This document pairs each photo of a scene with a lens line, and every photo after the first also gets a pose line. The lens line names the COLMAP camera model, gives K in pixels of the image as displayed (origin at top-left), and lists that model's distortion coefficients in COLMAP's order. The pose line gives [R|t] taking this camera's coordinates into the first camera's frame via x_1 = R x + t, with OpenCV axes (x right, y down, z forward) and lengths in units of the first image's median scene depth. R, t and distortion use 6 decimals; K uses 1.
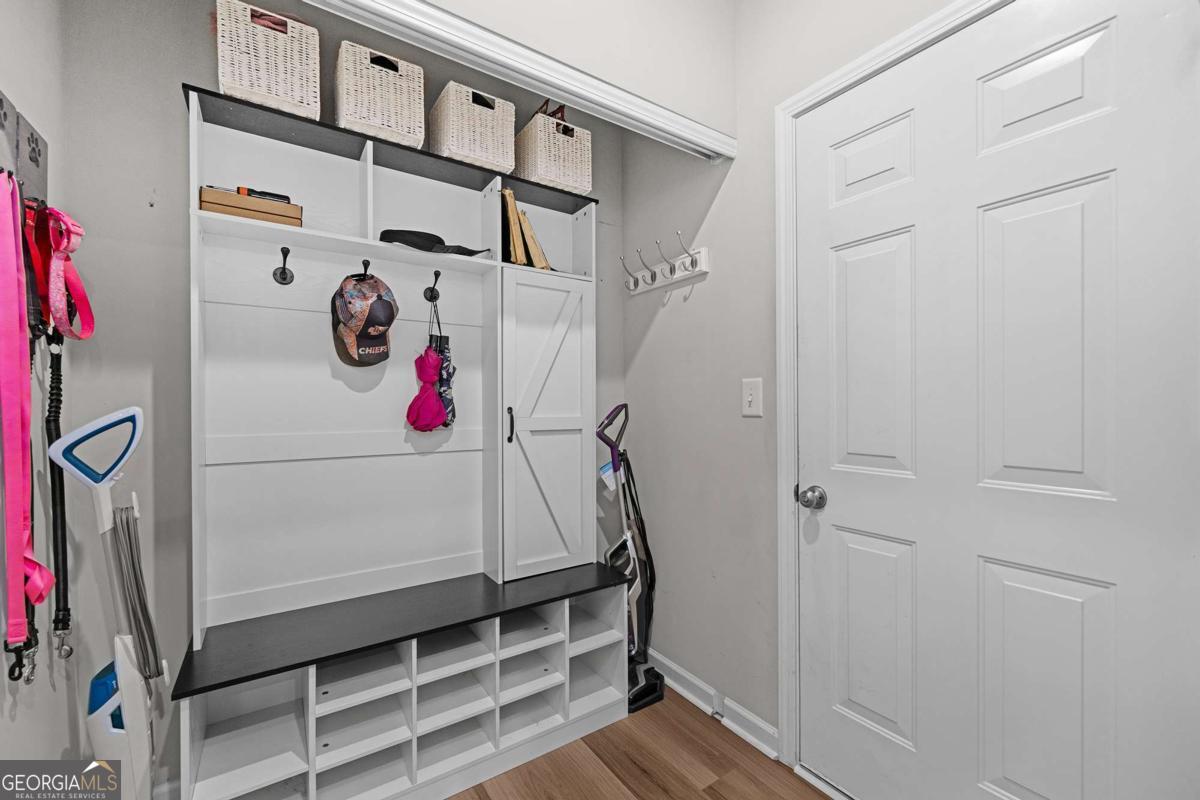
lens RADIAL K [[485.2, 0, 602.5], [0, 485.2, 402.5], [0, 0, 1]] dist [-0.000797, -0.000336]
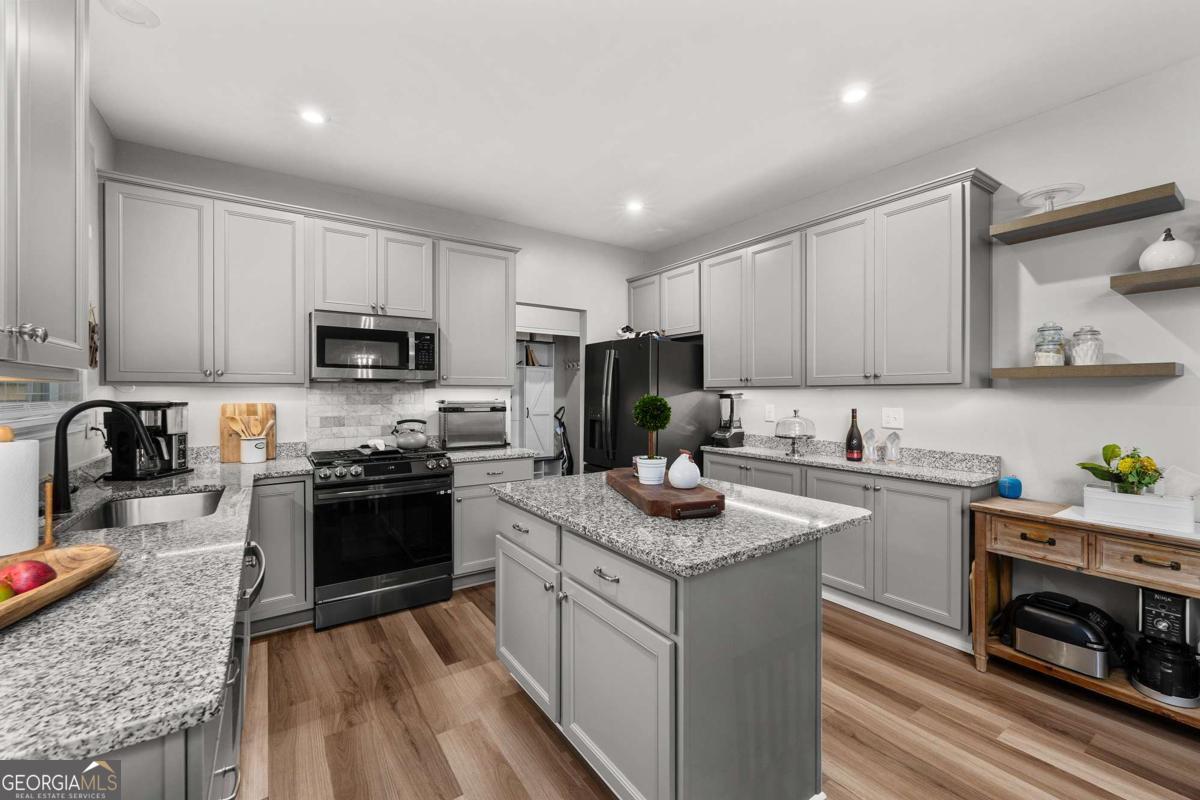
lens RADIAL K [[485.2, 0, 604.6], [0, 485.2, 394.9], [0, 0, 1]] dist [-0.000797, -0.000336]
pose [[0.999814, 0.008156, 0.017468, 0.257154], [-0.008113, 0.999964, -0.002550, -0.067394], [-0.017489, 0.002408, 0.999844, -2.145915]]
